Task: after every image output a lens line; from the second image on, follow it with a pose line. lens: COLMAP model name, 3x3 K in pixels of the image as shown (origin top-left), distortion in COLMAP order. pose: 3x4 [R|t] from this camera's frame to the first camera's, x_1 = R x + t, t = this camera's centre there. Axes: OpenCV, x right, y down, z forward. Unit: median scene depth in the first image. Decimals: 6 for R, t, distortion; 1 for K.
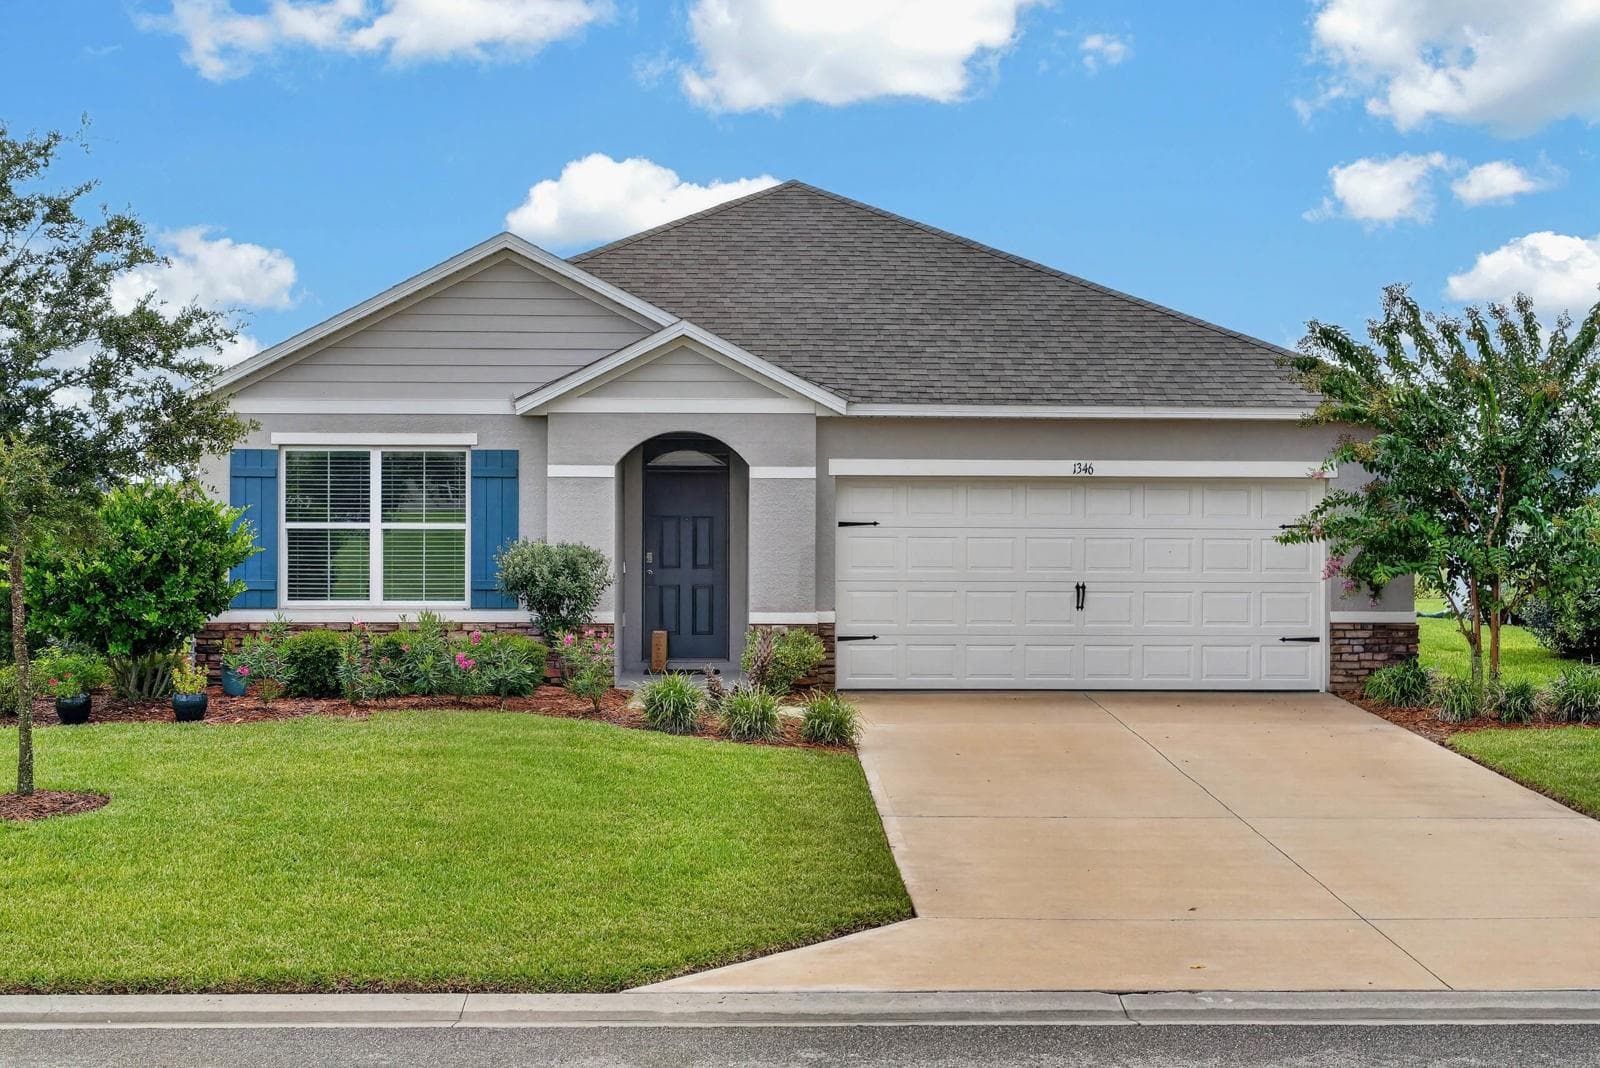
lens RADIAL K [[2252.0, 0, 800.0], [0, 2252.0, 534.0], [0, 0, 1]] dist [0.007644, 0.004195]
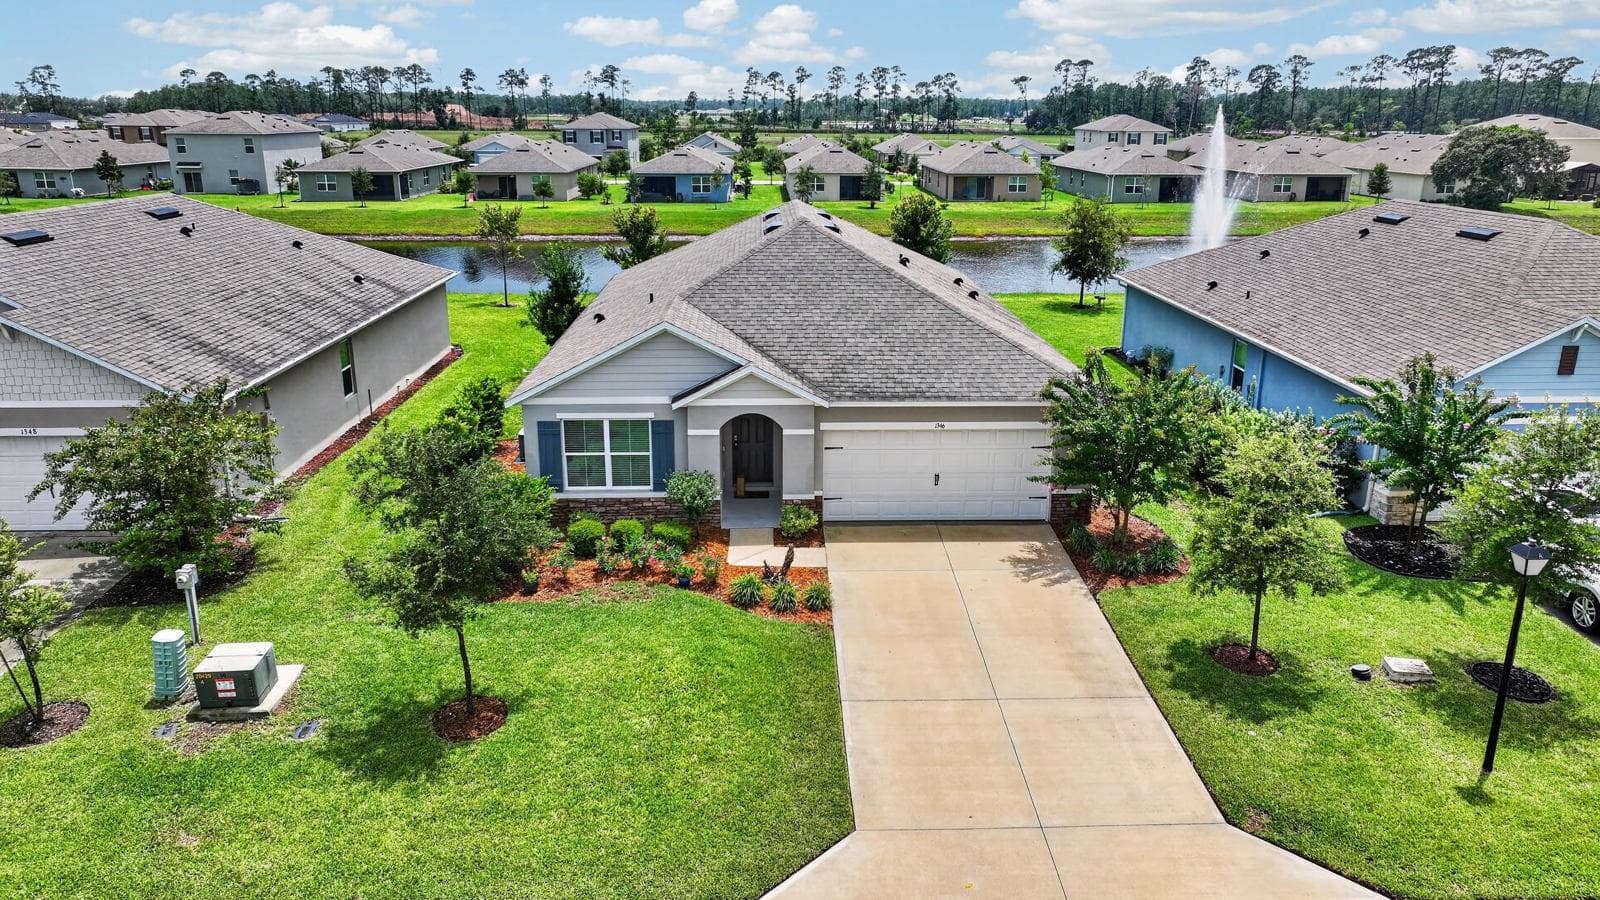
lens RADIAL K [[1123.4, 0, 806.3], [0, 1123.4, 440.8], [0, 0, 1]] dist [-0.002187, 0.021707]
pose [[0.999999, 0.001097, 0.000878, -0.000941], [-0.001298, 0.960526, 0.278188, -0.315503], [-0.000538, -0.278189, 0.960526, -0.019933]]
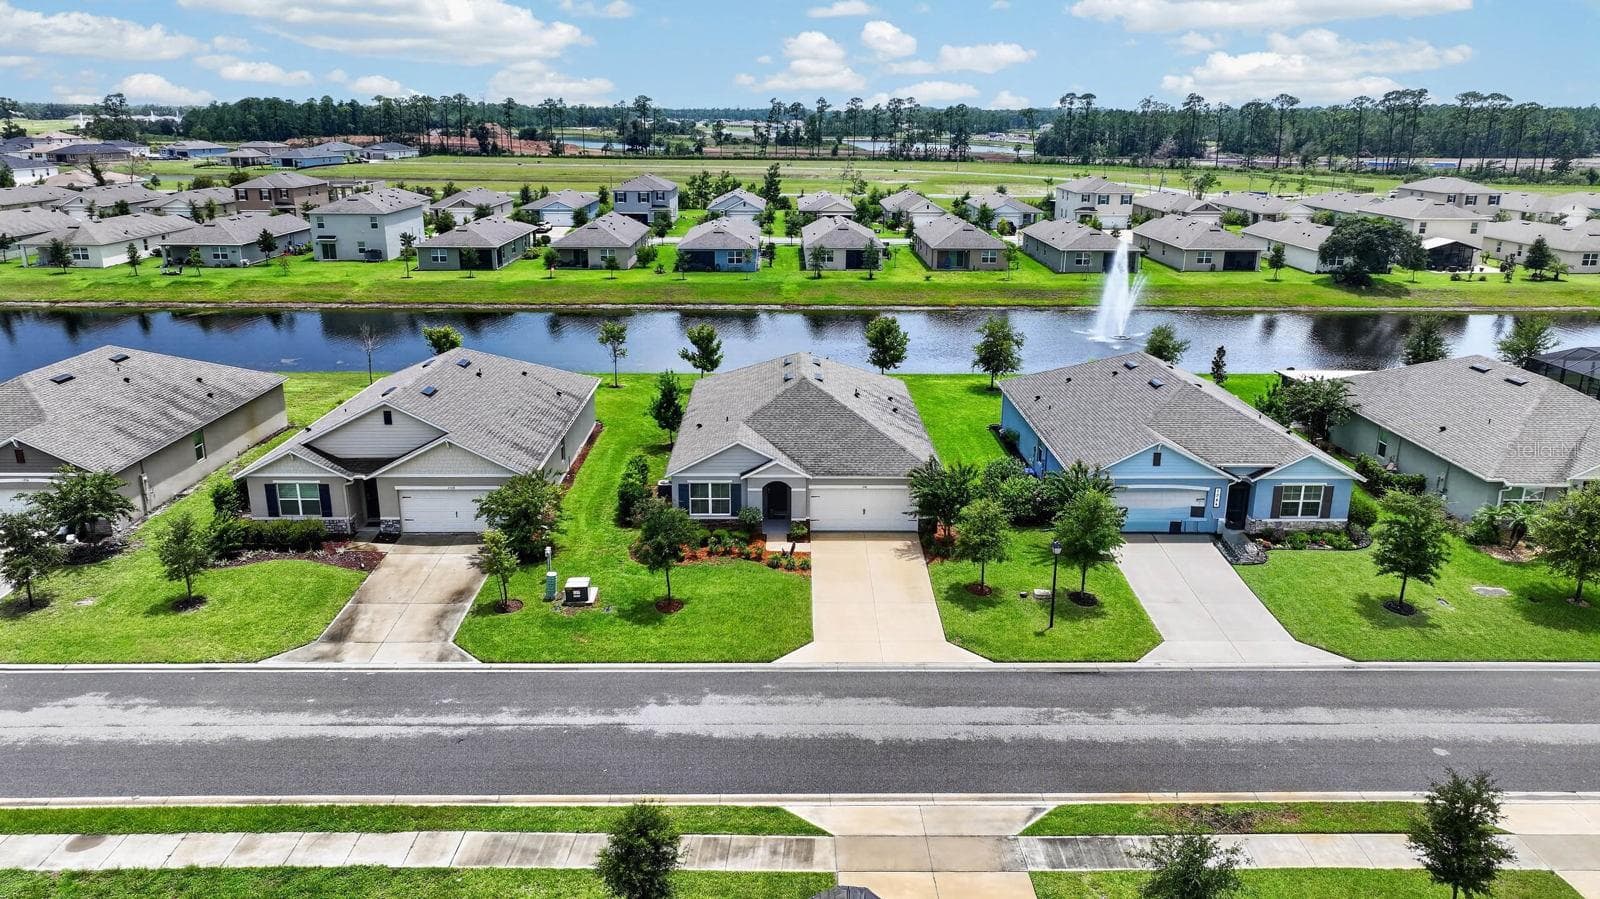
lens RADIAL K [[1123.4, 0, 806.3], [0, 1123.4, 440.3], [0, 0, 1]] dist [-0.002187, 0.021707]
pose [[0.999818, 0.008138, -0.017257, 0.047273], [-0.003070, 0.961318, 0.275424, -0.758386], [0.018831, -0.275321, 0.961168, -1.179146]]
